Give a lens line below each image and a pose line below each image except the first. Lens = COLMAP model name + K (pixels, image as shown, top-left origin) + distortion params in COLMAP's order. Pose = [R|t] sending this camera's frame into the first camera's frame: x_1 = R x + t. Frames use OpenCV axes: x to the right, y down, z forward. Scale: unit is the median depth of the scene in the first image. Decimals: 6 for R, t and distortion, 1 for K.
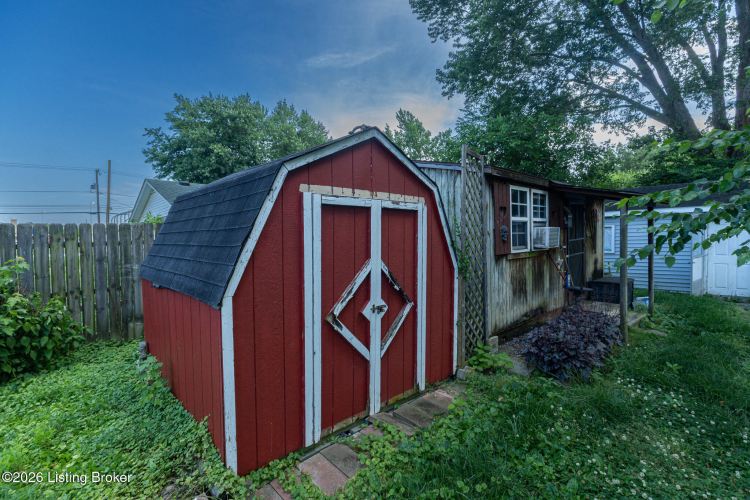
lens RADIAL K [[354.9, 0, 373.4], [0, 354.9, 251.2], [0, 0, 1]] dist [-0.000661, 0.001031]
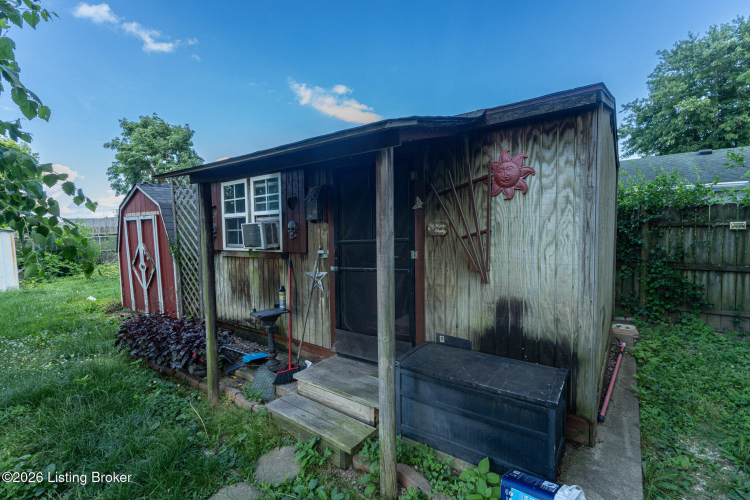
lens RADIAL K [[354.9, 0, 373.4], [0, 354.9, 251.2], [0, 0, 1]] dist [-0.000661, 0.001031]
pose [[0.169001, 0.078992, -0.982445, 1.385842], [-0.020952, 0.996846, 0.076546, -0.074143], [0.985393, 0.007648, 0.170123, 1.182064]]
